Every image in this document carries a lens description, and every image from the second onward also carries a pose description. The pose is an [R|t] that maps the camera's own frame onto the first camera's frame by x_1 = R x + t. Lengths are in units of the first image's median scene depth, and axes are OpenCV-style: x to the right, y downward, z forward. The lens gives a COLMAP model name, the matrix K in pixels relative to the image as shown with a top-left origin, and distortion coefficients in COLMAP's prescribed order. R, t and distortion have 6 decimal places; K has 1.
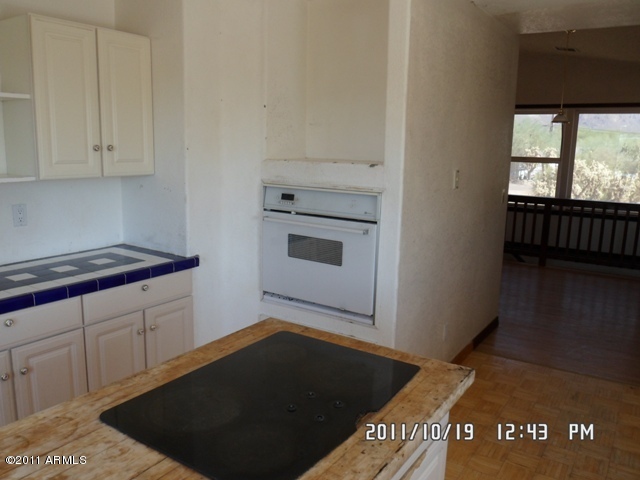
lens RADIAL K [[522.6, 0, 318.1], [0, 522.6, 223.6], [0, 0, 1]] dist [-0.024685, -0.001776]
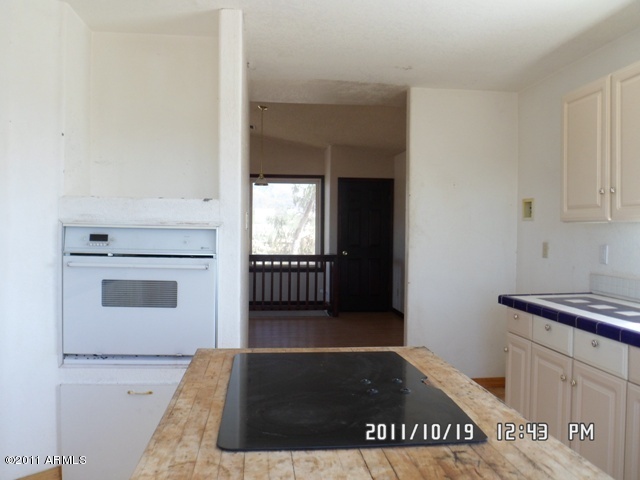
lens RADIAL K [[510.4, 0, 320.0], [0, 510.4, 240.0], [0, 0, 1]] dist [-0.054950, 0.002082]
pose [[0.761167, -0.020293, 0.648238, -0.357372], [0.097027, 0.991825, -0.082880, 0.064751], [-0.641257, 0.125982, 0.756914, 0.139037]]
